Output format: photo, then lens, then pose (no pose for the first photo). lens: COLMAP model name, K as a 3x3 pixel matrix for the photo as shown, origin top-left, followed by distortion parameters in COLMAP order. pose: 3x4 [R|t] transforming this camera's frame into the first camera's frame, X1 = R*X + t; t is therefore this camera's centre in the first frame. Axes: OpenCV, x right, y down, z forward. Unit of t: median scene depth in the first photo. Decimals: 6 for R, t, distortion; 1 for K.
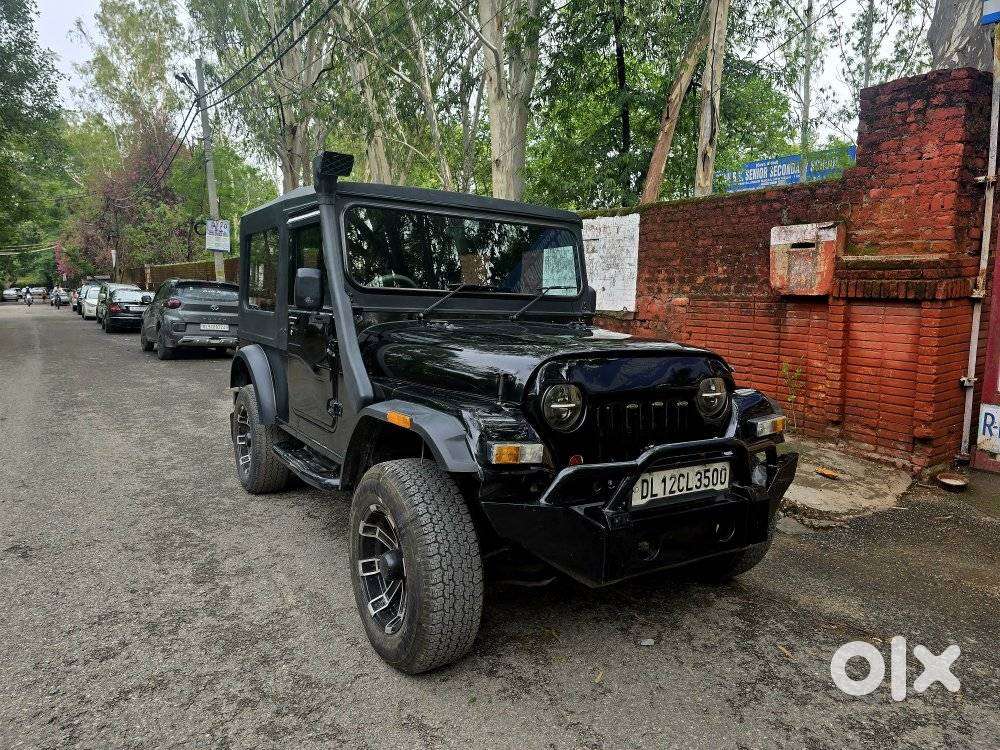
lens RADIAL K [[672.1, 0, 498.5], [0, 672.1, 371.6], [0, 0, 1]] dist [0.060524, -0.049529]
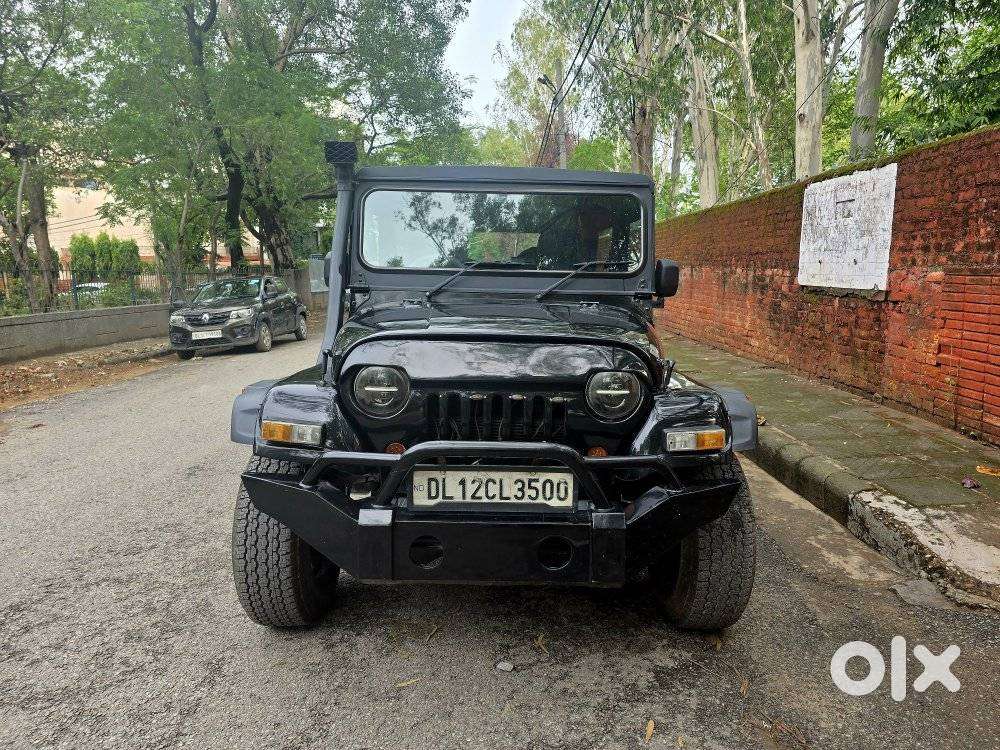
lens RADIAL K [[671.0, 0, 506.7], [0, 671.0, 367.9], [0, 0, 1]] dist [0.059195, -0.048552]
pose [[0.846525, 0.060764, -0.528870, 0.406534], [-0.048247, 0.998133, 0.037455, -0.012465], [0.530158, -0.006190, 0.847876, 0.159170]]
